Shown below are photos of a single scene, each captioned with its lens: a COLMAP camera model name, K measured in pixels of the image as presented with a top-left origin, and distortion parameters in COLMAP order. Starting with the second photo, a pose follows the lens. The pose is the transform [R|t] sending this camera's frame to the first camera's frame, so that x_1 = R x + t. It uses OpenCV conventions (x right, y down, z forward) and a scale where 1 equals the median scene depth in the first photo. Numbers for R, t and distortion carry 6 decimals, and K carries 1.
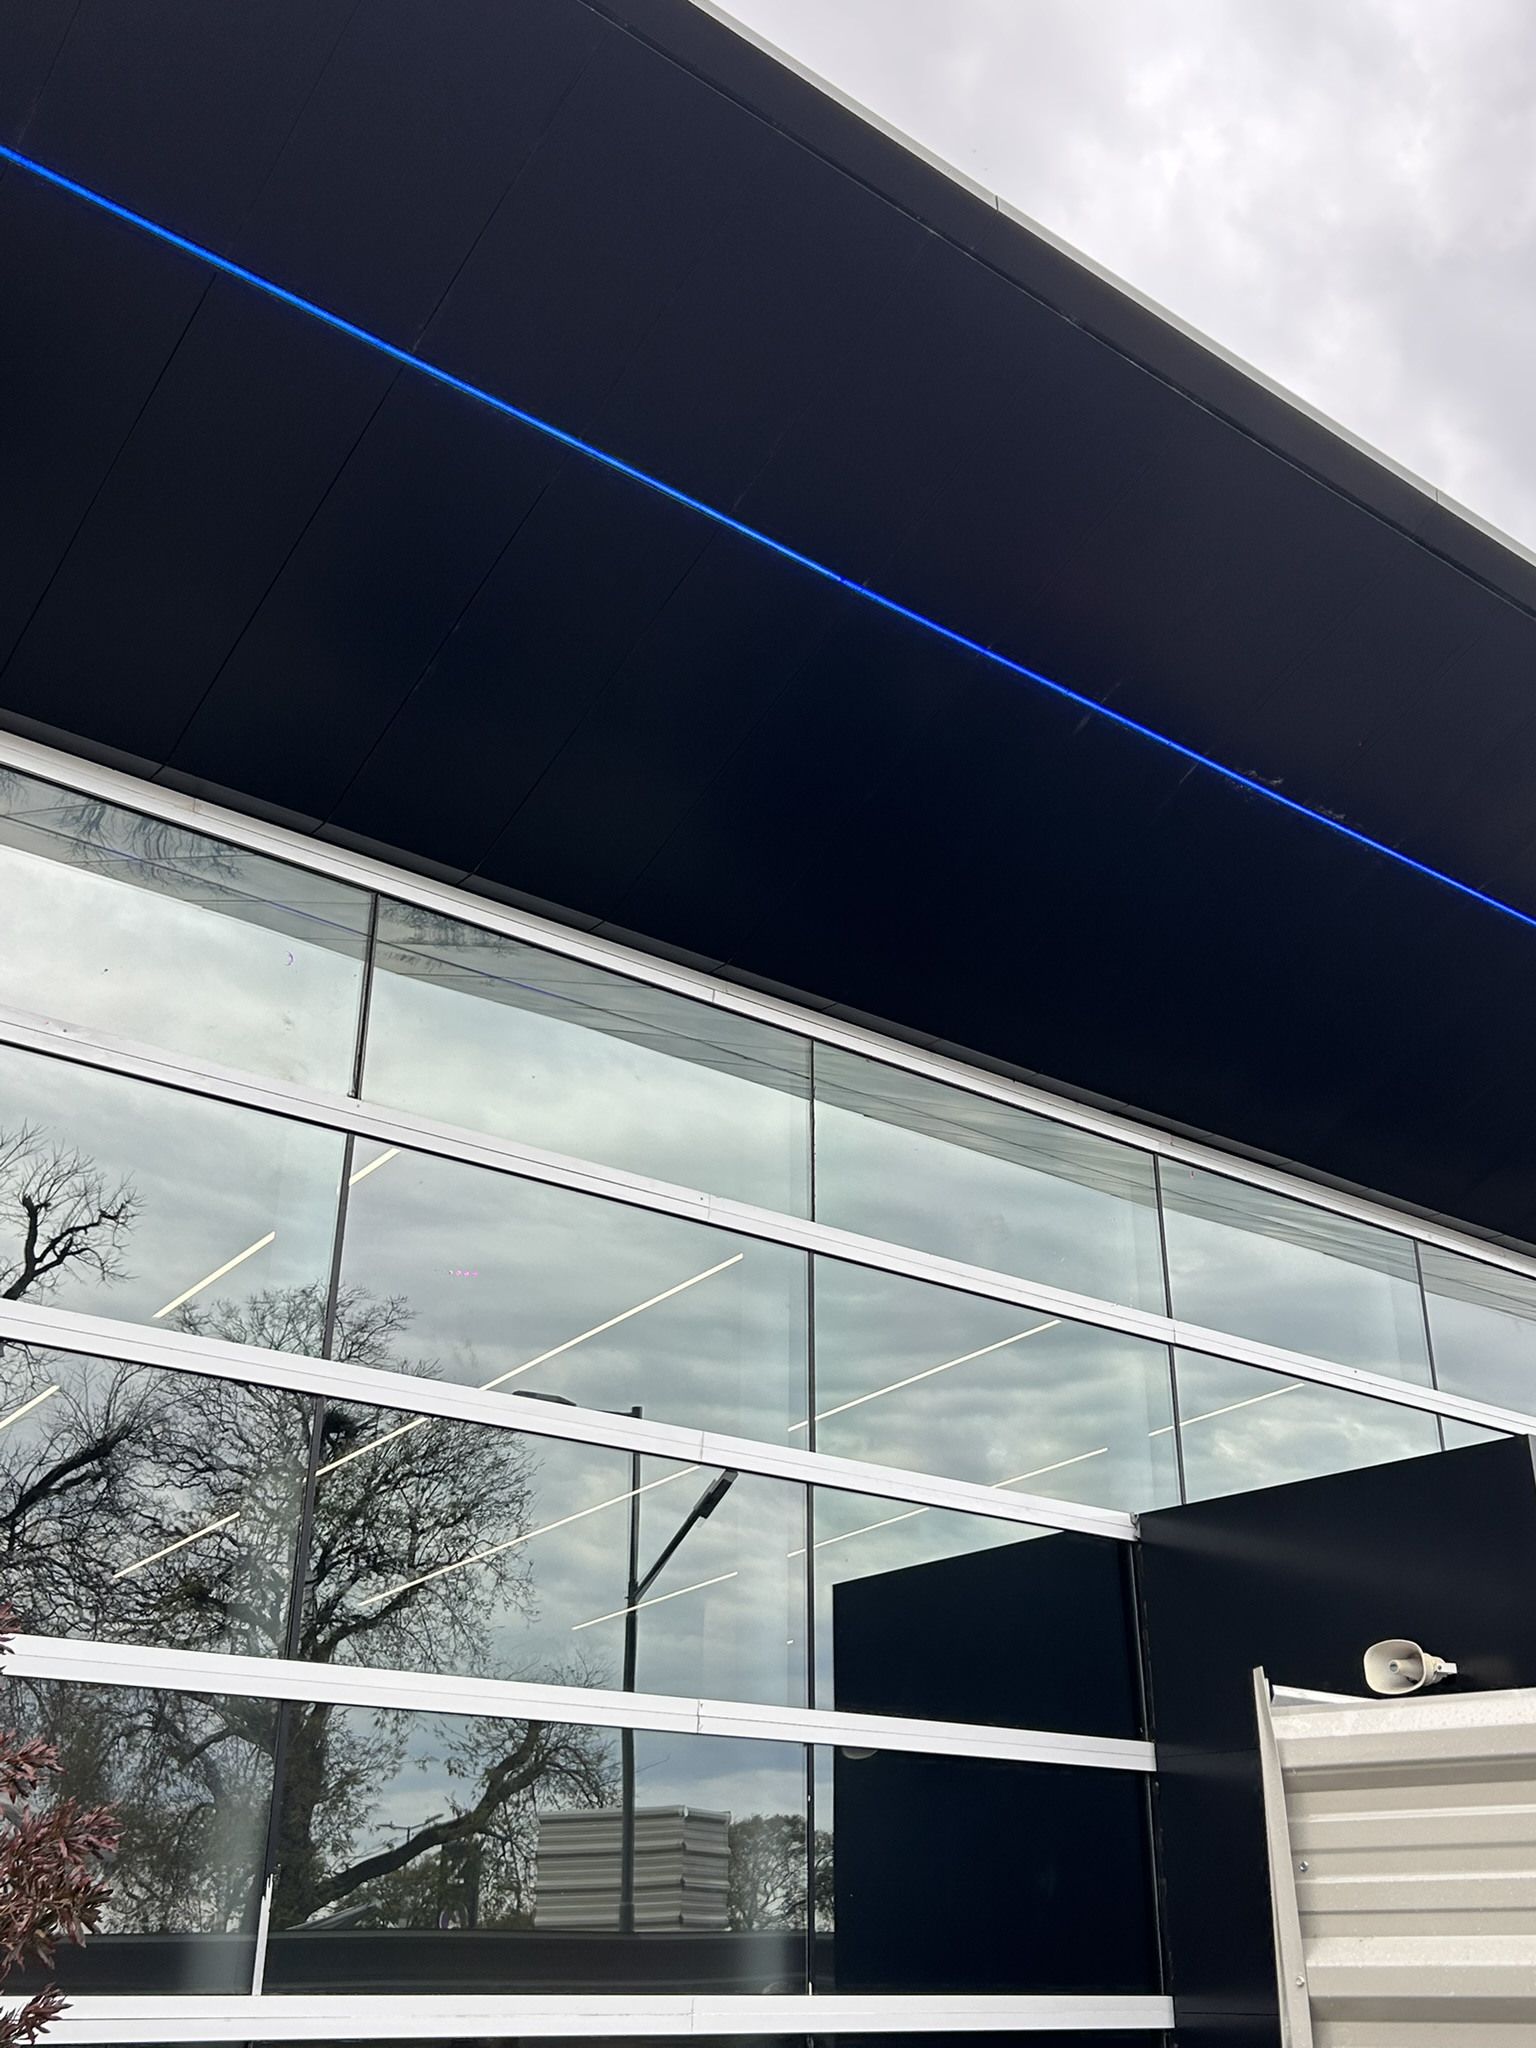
lens RADIAL K [[2007.9, 0, 768.0], [0, 2007.9, 1024.0], [0, 0, 1]] dist [0.085411, -0.220334]
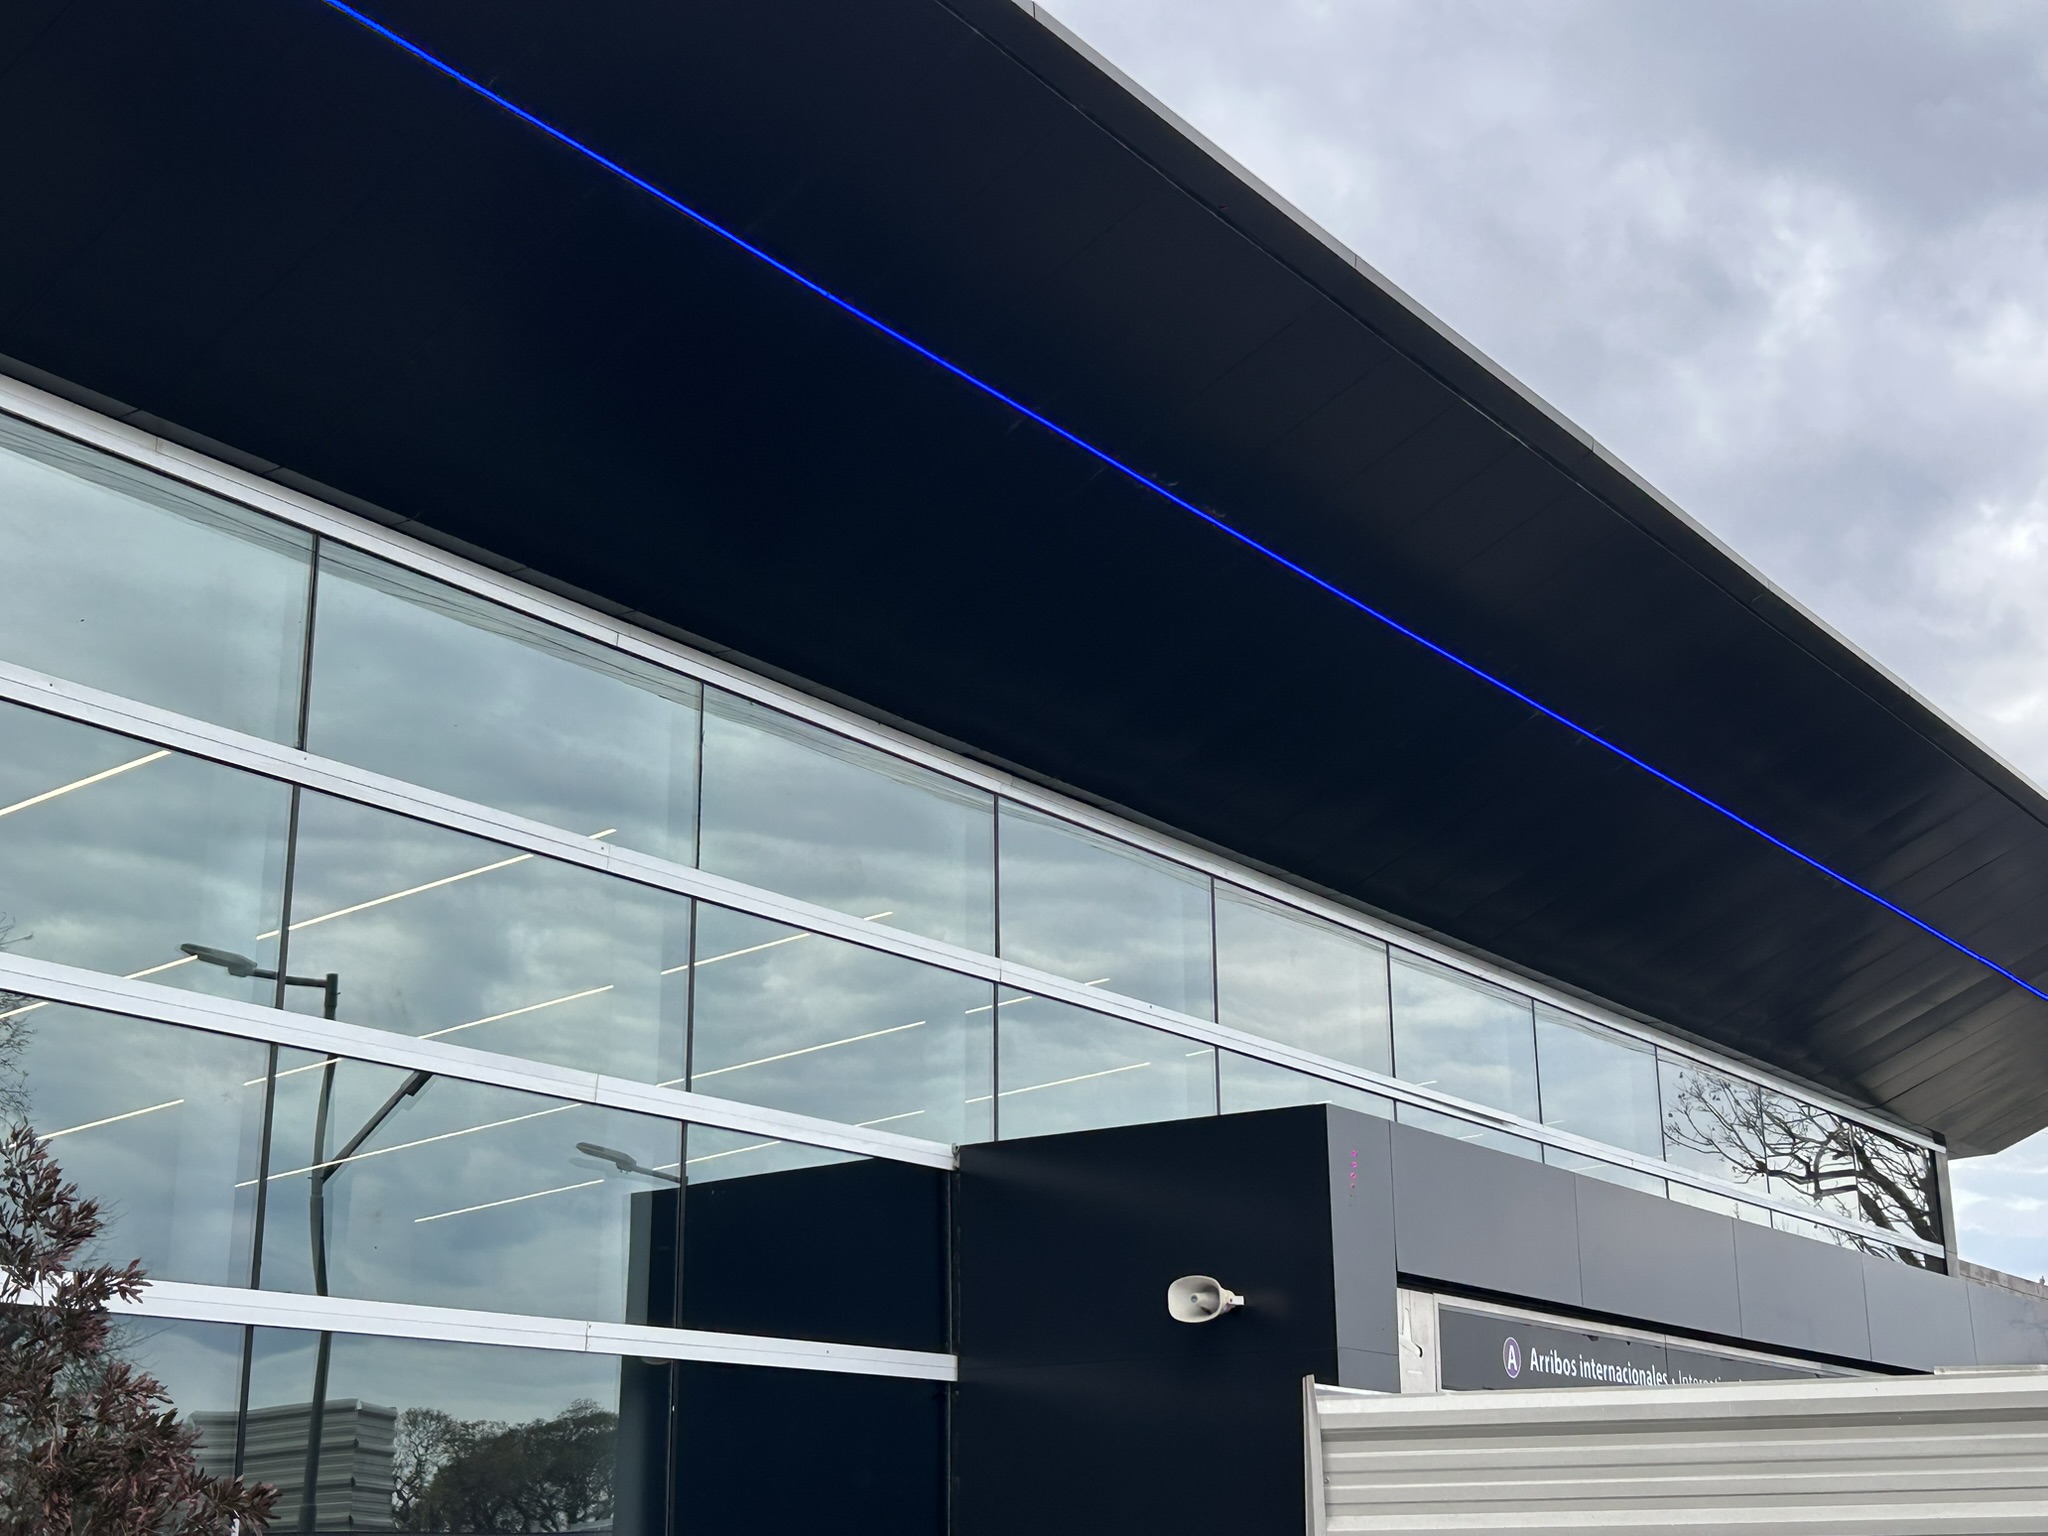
lens RADIAL K [[2612.8, 0, 1024.0], [0, 2612.8, 768.0], [0, 0, 1]] dist [0.121003, -0.505254]
pose [[0.957813, 0.070190, 0.278688, -0.187150], [-0.108004, 0.986547, 0.122723, -0.129009], [-0.266325, -0.147646, 0.952508, -0.294433]]
